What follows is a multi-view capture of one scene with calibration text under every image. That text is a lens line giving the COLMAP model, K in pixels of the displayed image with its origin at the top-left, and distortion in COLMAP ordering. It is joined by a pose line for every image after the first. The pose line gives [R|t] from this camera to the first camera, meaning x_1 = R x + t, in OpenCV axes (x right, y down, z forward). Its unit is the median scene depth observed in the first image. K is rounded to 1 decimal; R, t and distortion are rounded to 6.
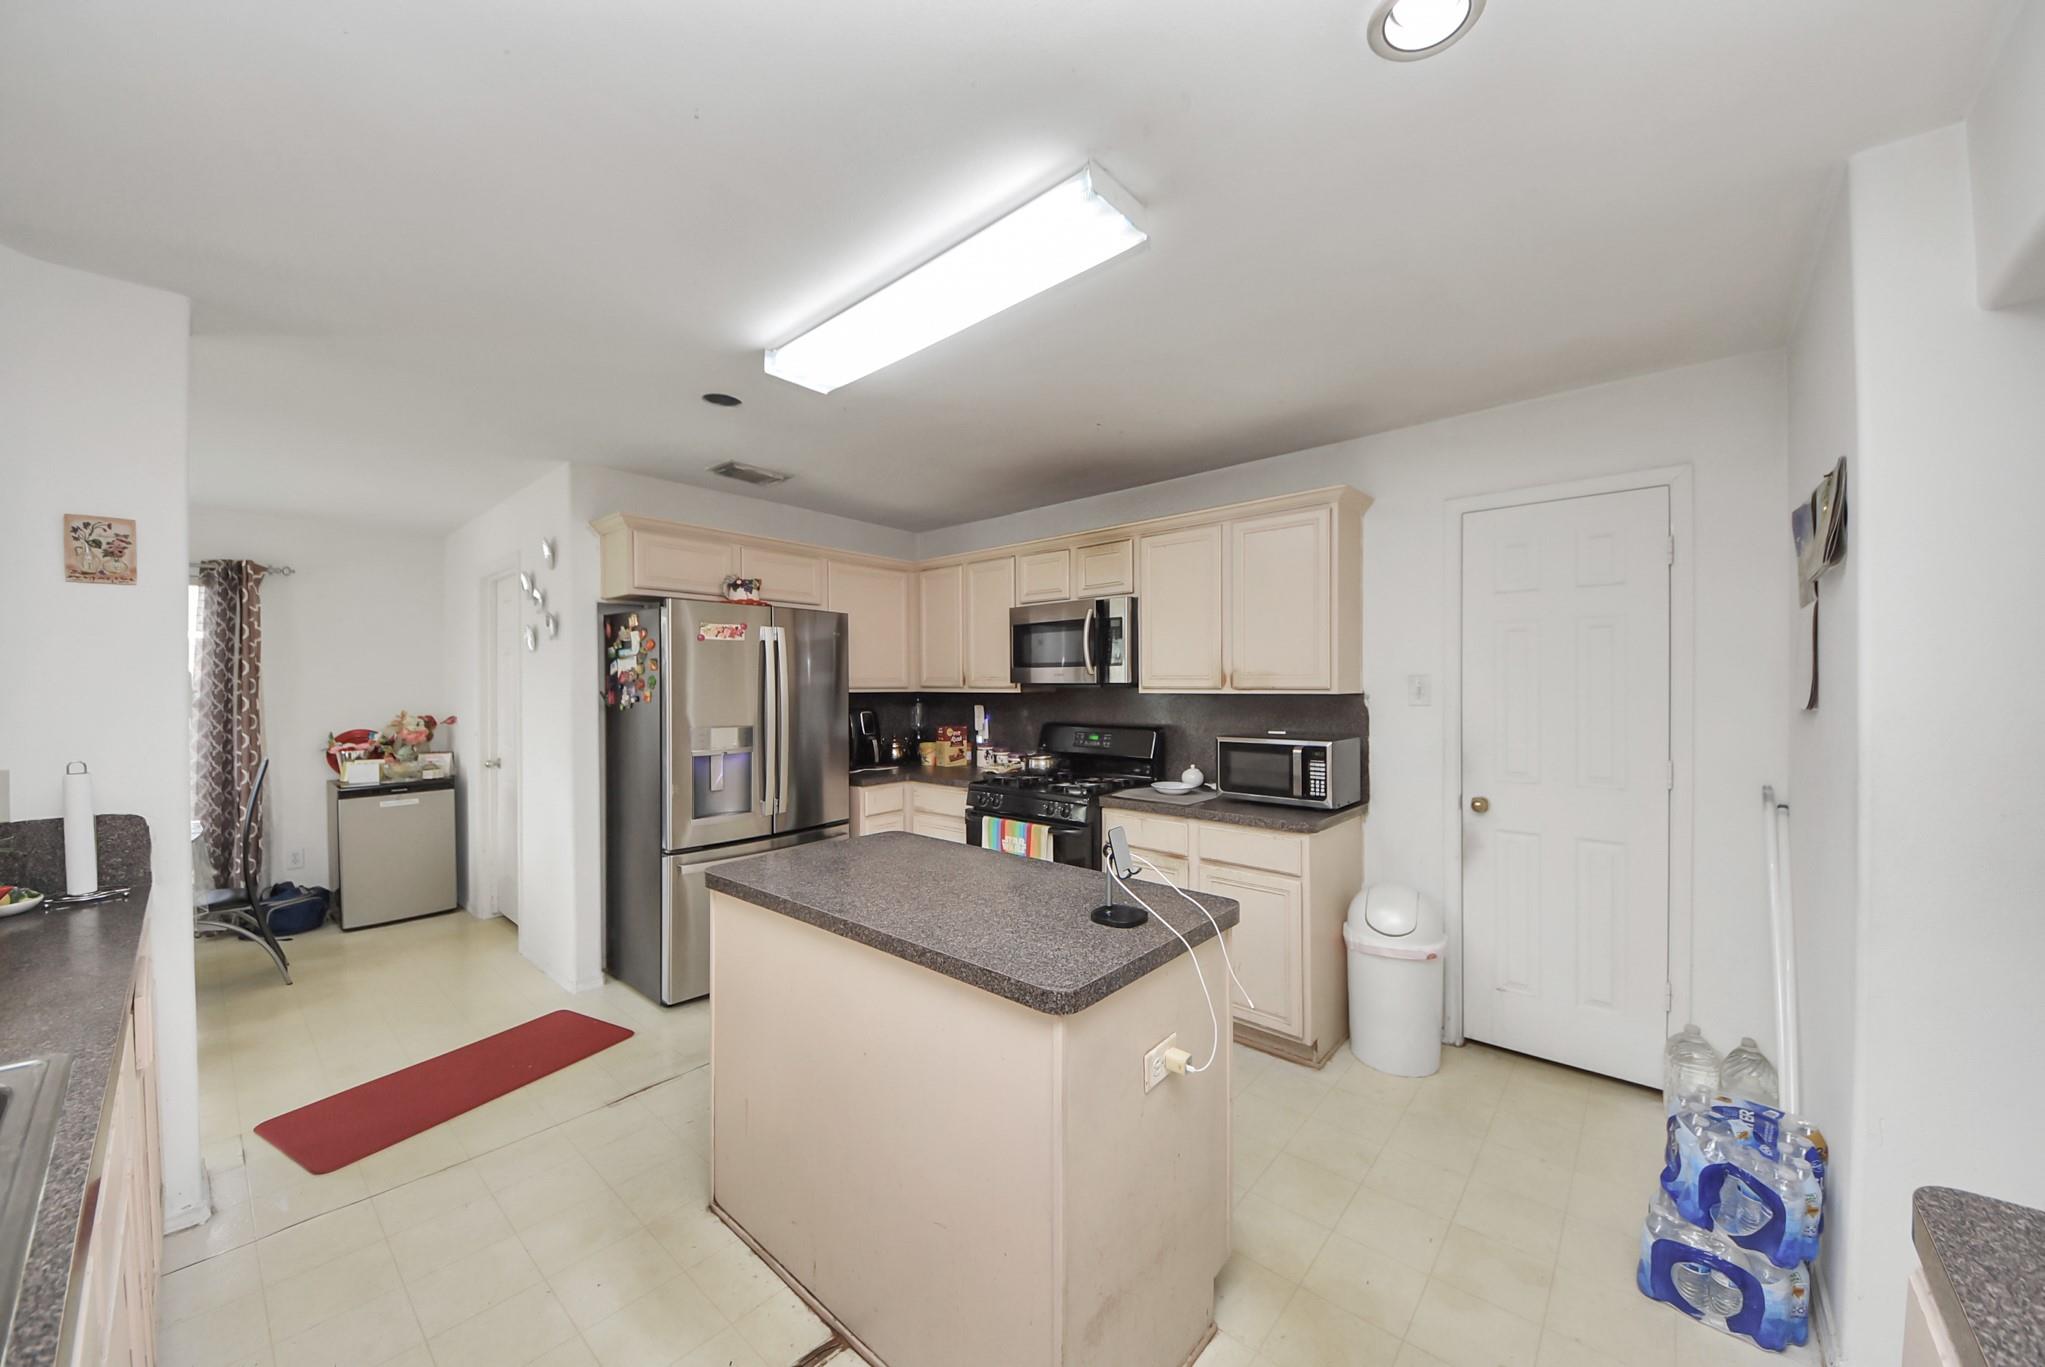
lens RADIAL K [[735.0, 0, 1018.4], [0, 735.0, 685.8], [0, 0, 1]] dist [-0.013552, -0.003196]
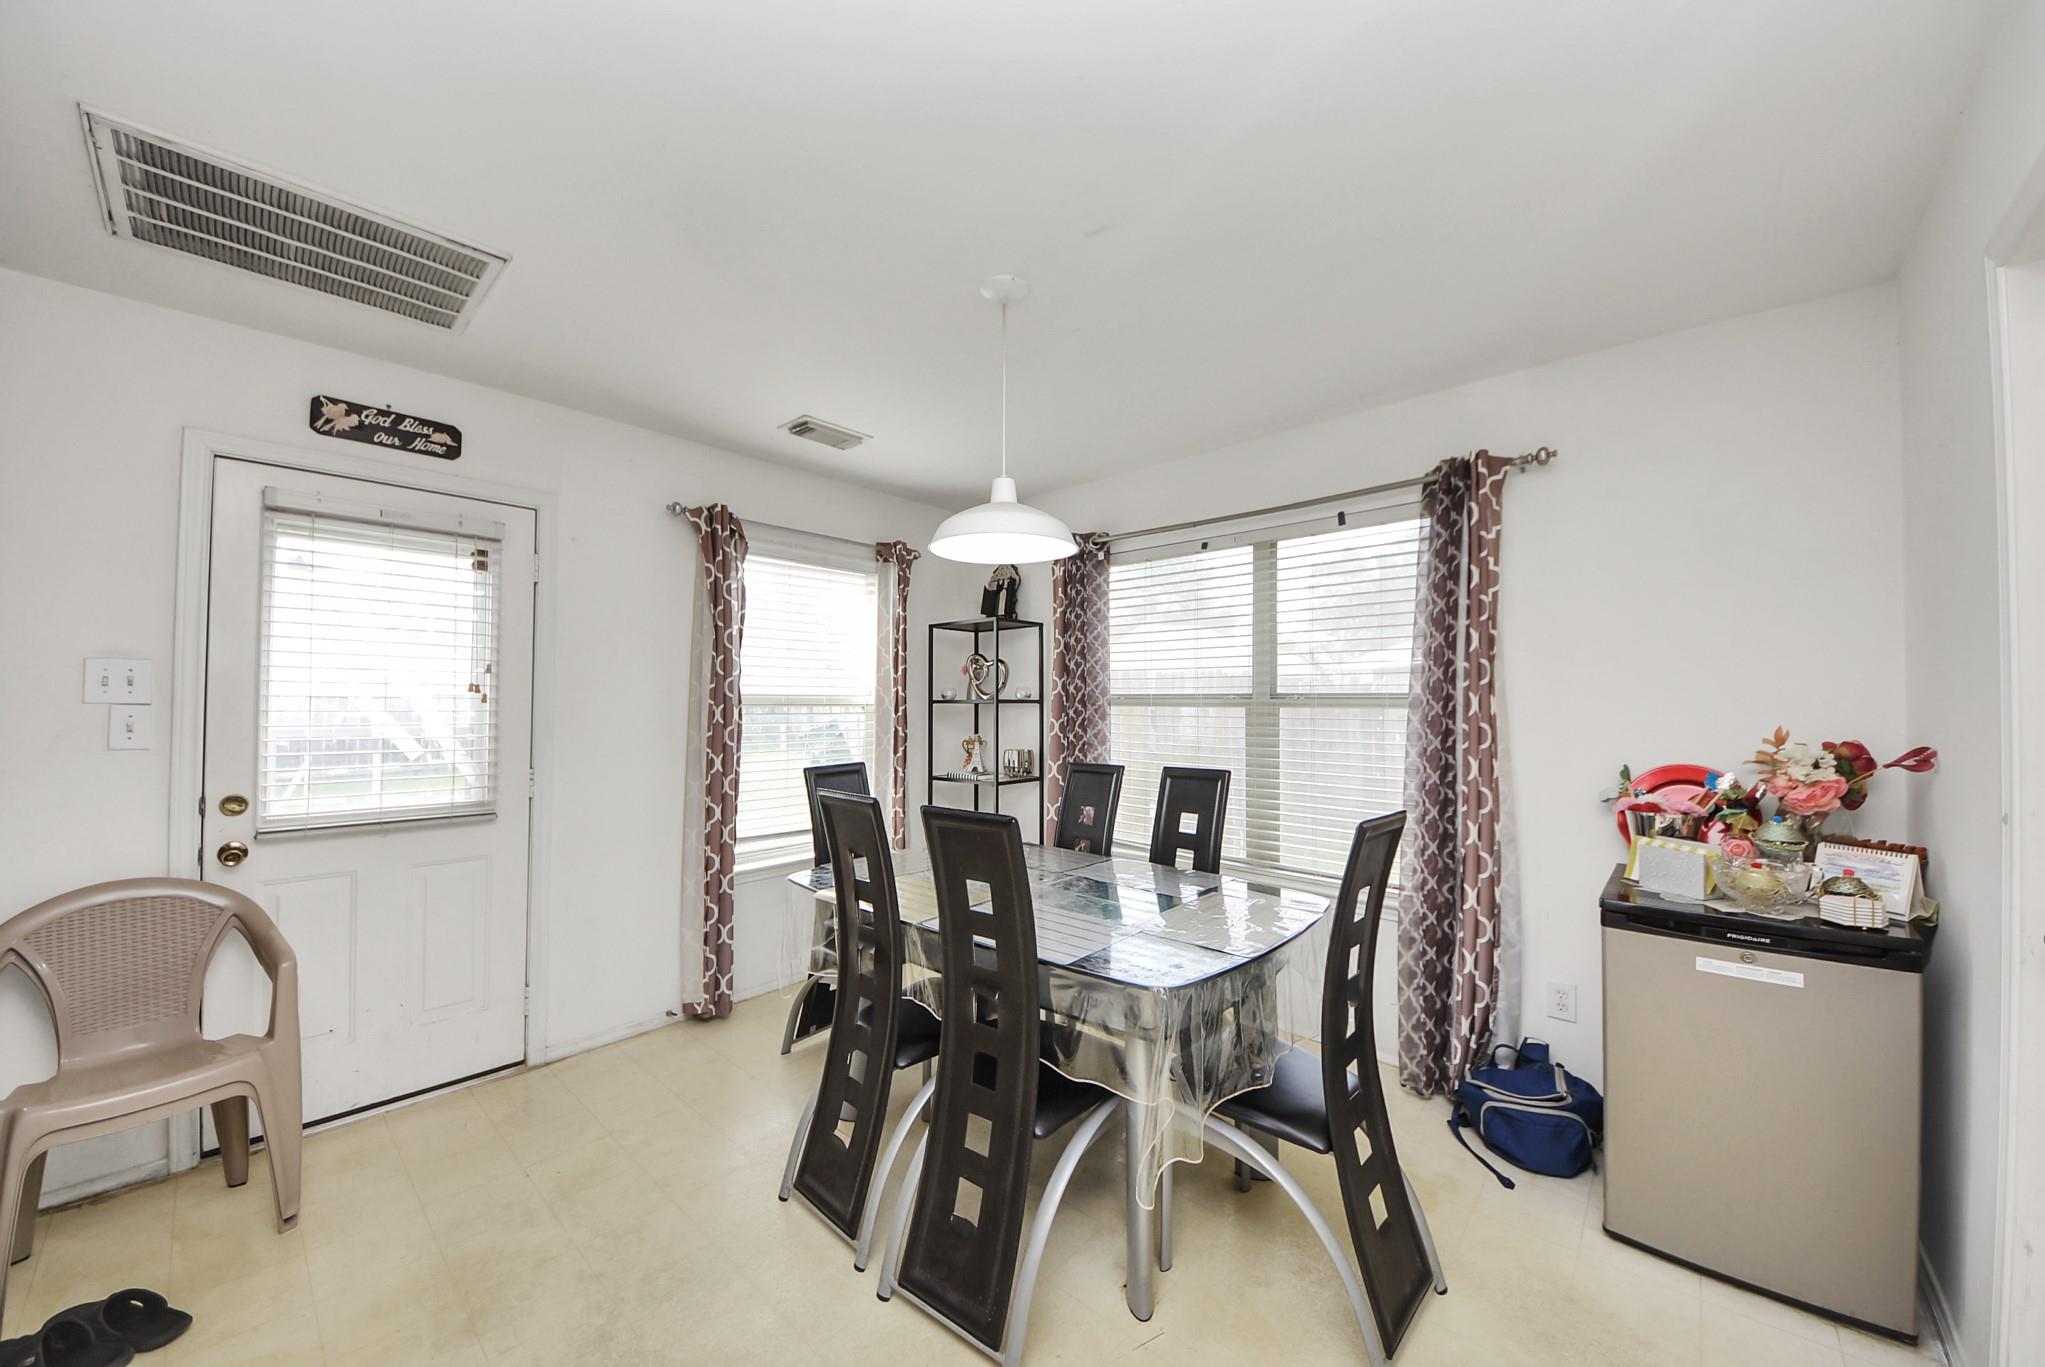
lens RADIAL K [[735.0, 0, 1037.4], [0, 735.0, 685.5], [0, 0, 1]] dist [-0.013552, -0.003196]
pose [[-0.028450, -0.014542, -0.999489, -0.483663], [-0.000007, 0.999894, -0.014548, 0.019094], [0.999595, -0.000407, -0.028448, 0.666280]]
